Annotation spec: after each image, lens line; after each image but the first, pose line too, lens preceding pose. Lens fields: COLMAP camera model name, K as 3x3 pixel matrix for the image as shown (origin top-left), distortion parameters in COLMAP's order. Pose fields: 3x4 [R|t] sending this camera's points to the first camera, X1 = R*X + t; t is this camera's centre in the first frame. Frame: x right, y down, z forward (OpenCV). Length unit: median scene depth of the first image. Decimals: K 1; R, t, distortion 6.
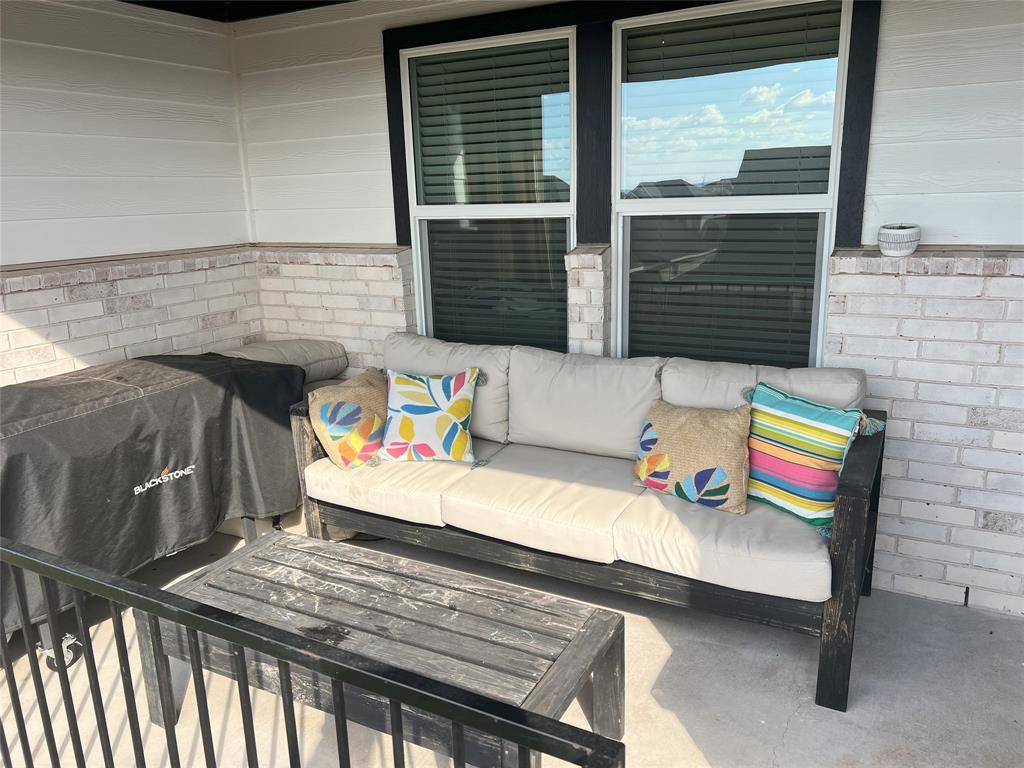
lens RADIAL K [[768.7, 0, 510.9], [0, 768.7, 386.8], [0, 0, 1]] dist [0.062237, -0.073563]
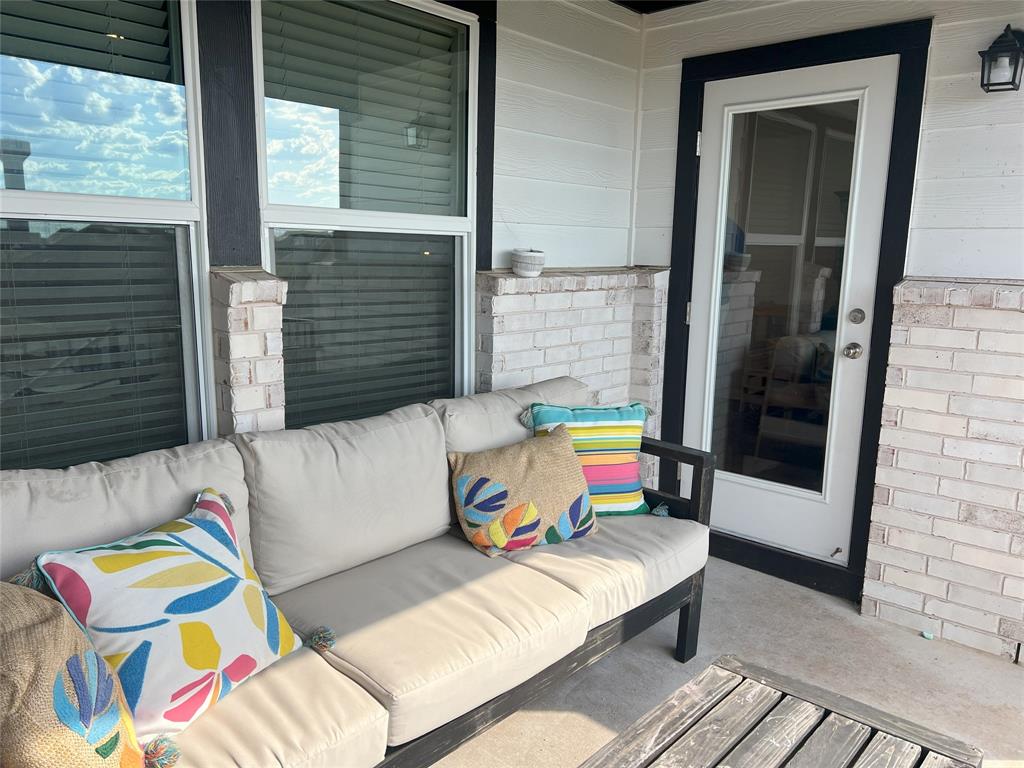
lens RADIAL K [[768.7, 0, 513.2], [0, 768.7, 387.4], [0, 0, 1]] dist [0.062237, -0.073563]
pose [[0.226331, -0.137436, 0.964306, -0.600658], [0.209480, 0.973698, 0.089608, -0.115629], [-0.951258, 0.181722, 0.249169, 0.764086]]
